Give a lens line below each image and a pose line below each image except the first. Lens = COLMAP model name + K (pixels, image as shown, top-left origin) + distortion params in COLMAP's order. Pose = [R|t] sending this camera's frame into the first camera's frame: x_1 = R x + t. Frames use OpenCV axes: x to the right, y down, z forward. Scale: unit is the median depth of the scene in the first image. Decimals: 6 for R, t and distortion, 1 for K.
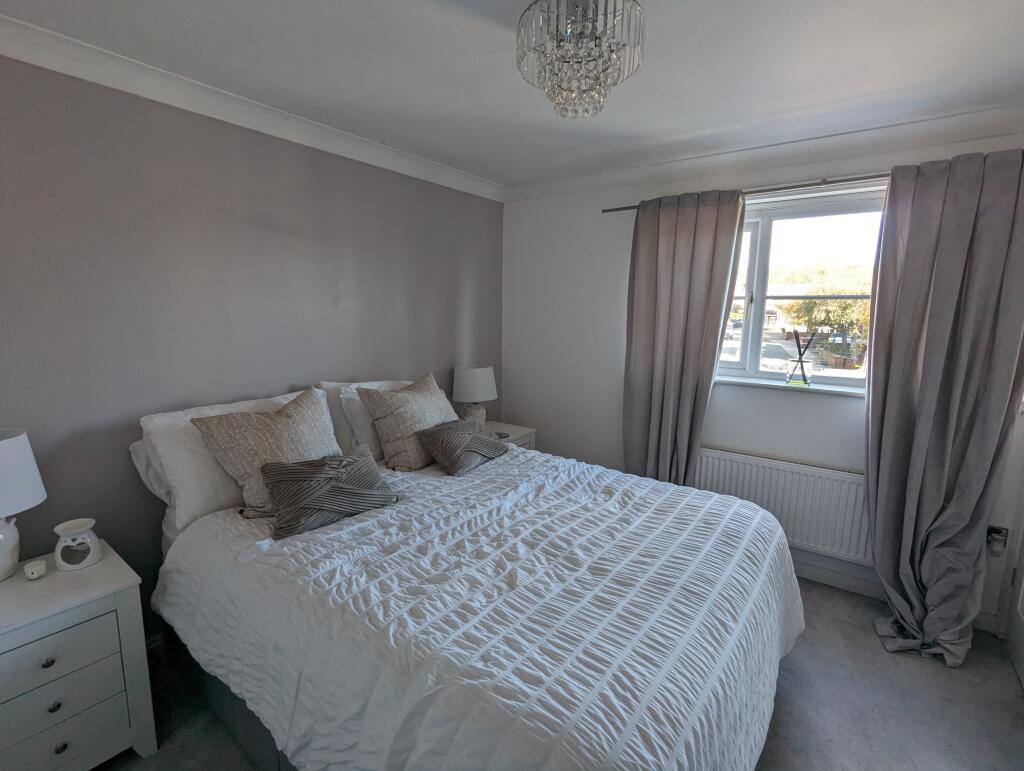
lens RADIAL K [[487.6, 0, 512.0], [0, 487.6, 385.5], [0, 0, 1]] dist [0.002500, -0.000259]
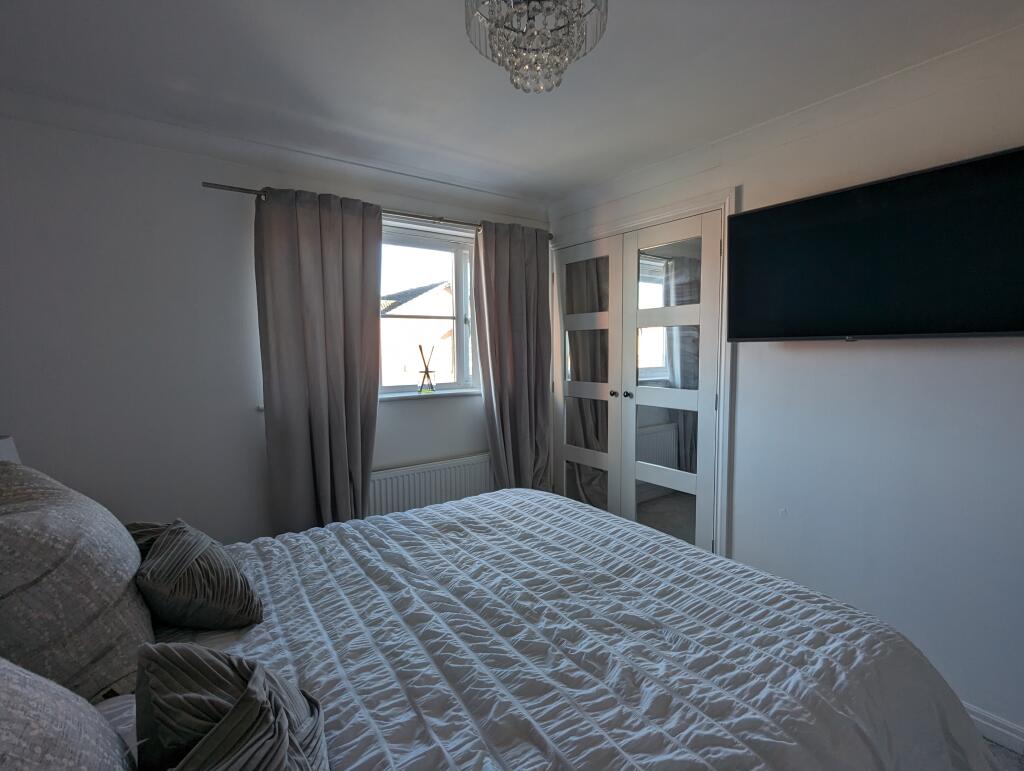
lens RADIAL K [[487.6, 0, 512.0], [0, 487.6, 385.5], [0, 0, 1]] dist [0.002500, -0.000259]
pose [[0.308905, -0.089979, 0.946827, -0.610478], [0.160583, 0.986157, 0.041327, -0.048599], [-0.937439, 0.139278, 0.319078, 0.662895]]
